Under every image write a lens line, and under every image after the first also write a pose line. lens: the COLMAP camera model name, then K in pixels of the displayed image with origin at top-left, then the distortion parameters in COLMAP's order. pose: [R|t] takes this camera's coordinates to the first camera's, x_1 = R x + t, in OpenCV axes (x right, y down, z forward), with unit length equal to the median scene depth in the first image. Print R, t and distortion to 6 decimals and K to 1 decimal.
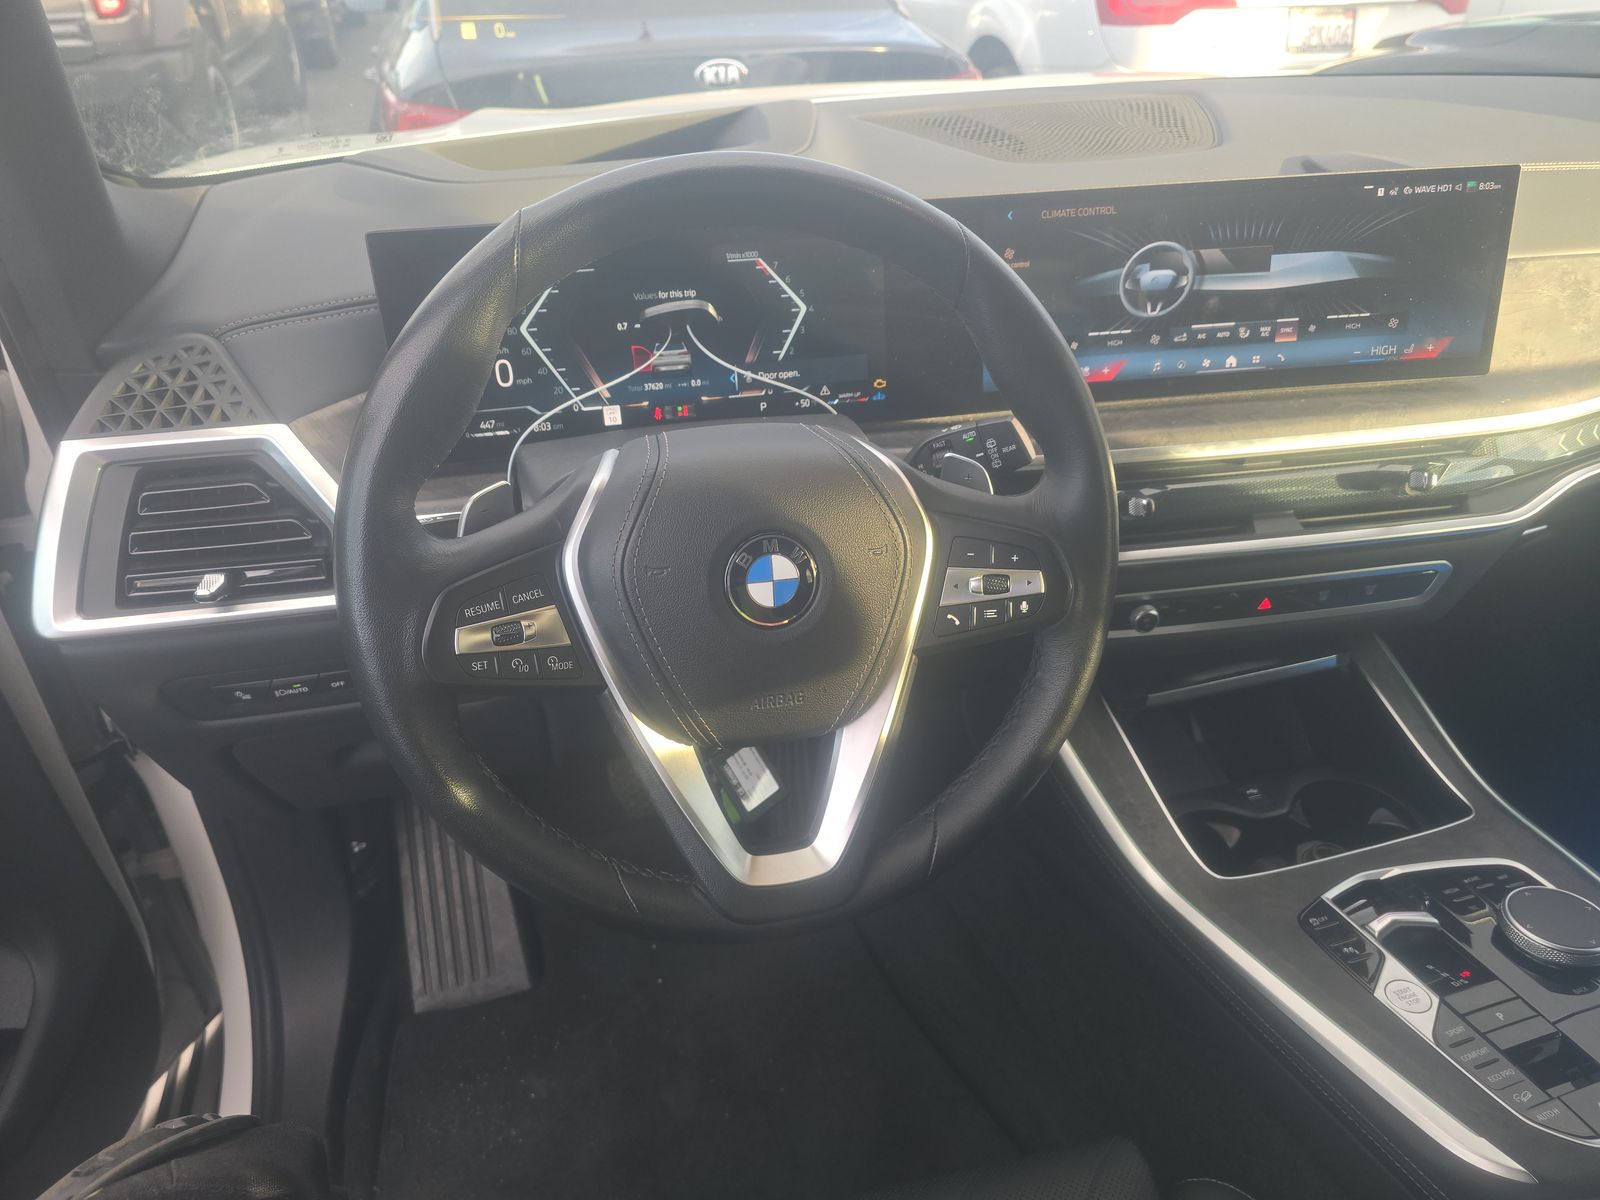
lens RADIAL K [[1065.0, 0, 800.0], [0, 1065.0, 600.0], [0, 0, 1]] dist [0.066221, -0.083875]
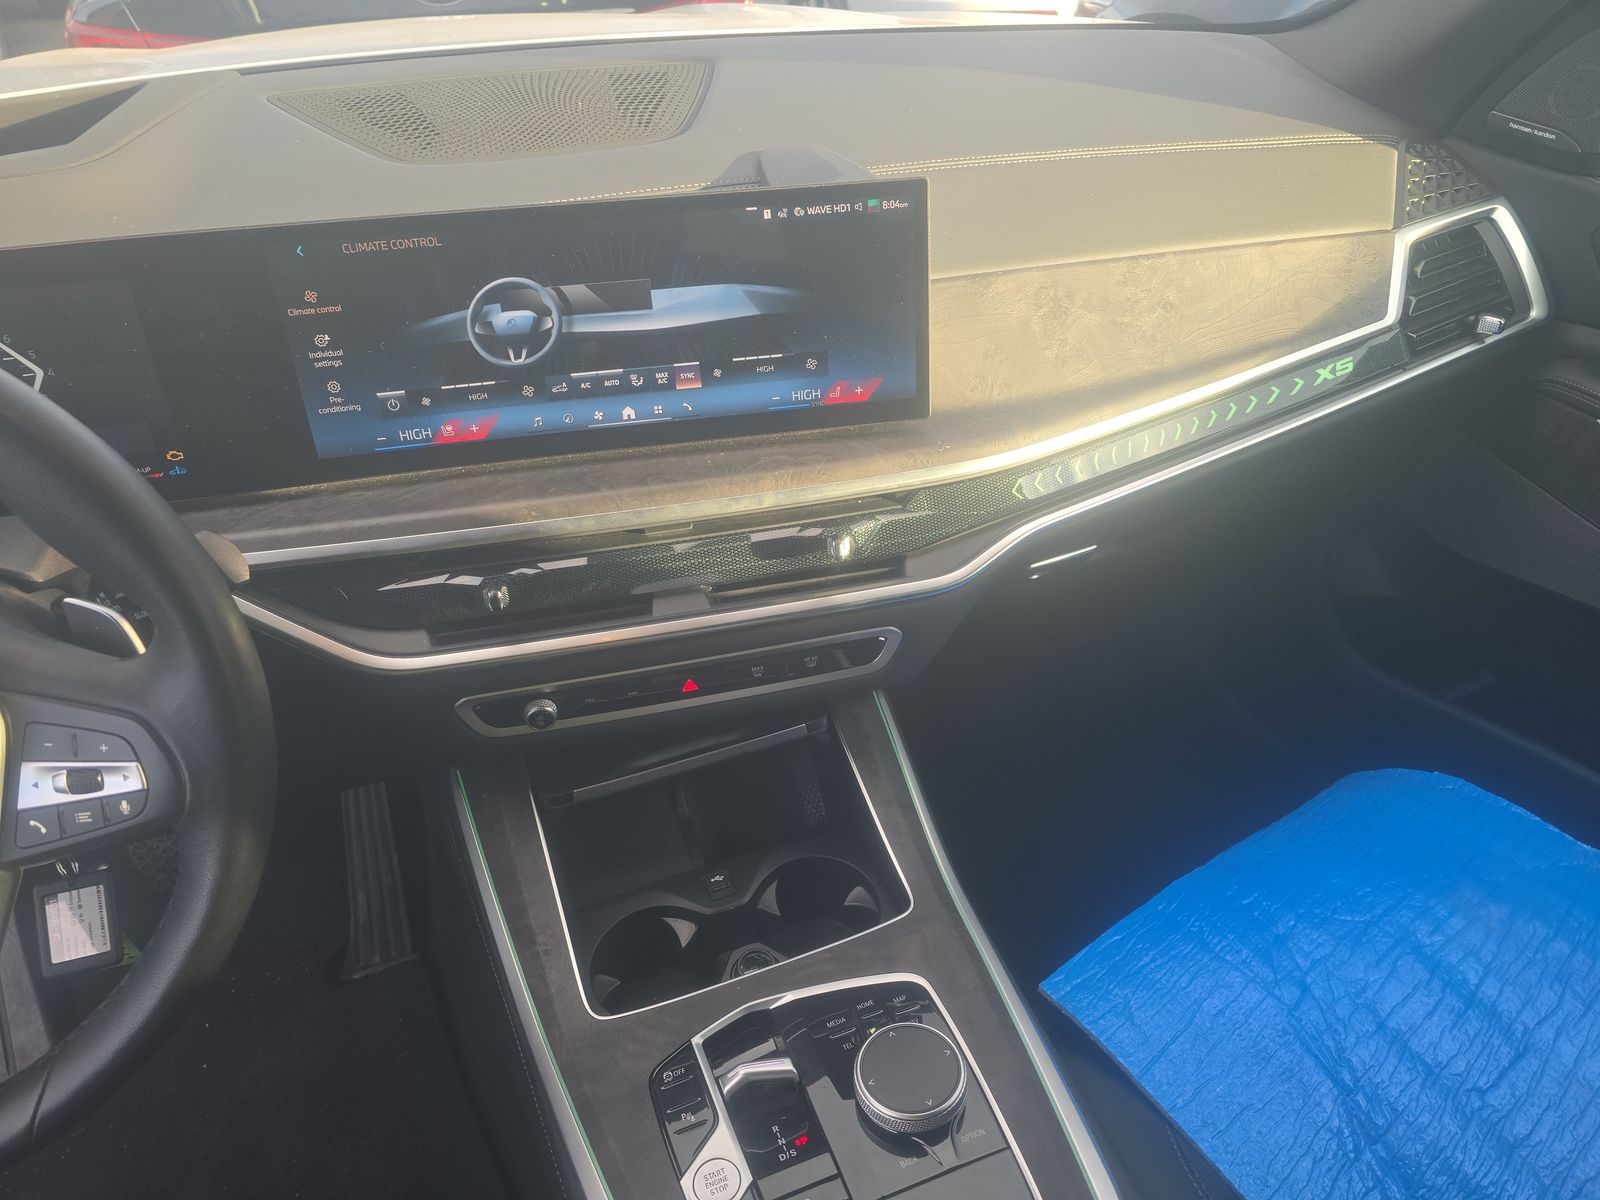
lens RADIAL K [[1065.0, 0, 800.0], [0, 1065.0, 600.0], [0, 0, 1]] dist [0.066221, -0.083875]
pose [[0.995758, -0.044035, 0.080792, 0.472519], [0.037533, 0.996064, 0.080296, -0.139213], [-0.084010, -0.076923, 0.993491, 0.130726]]
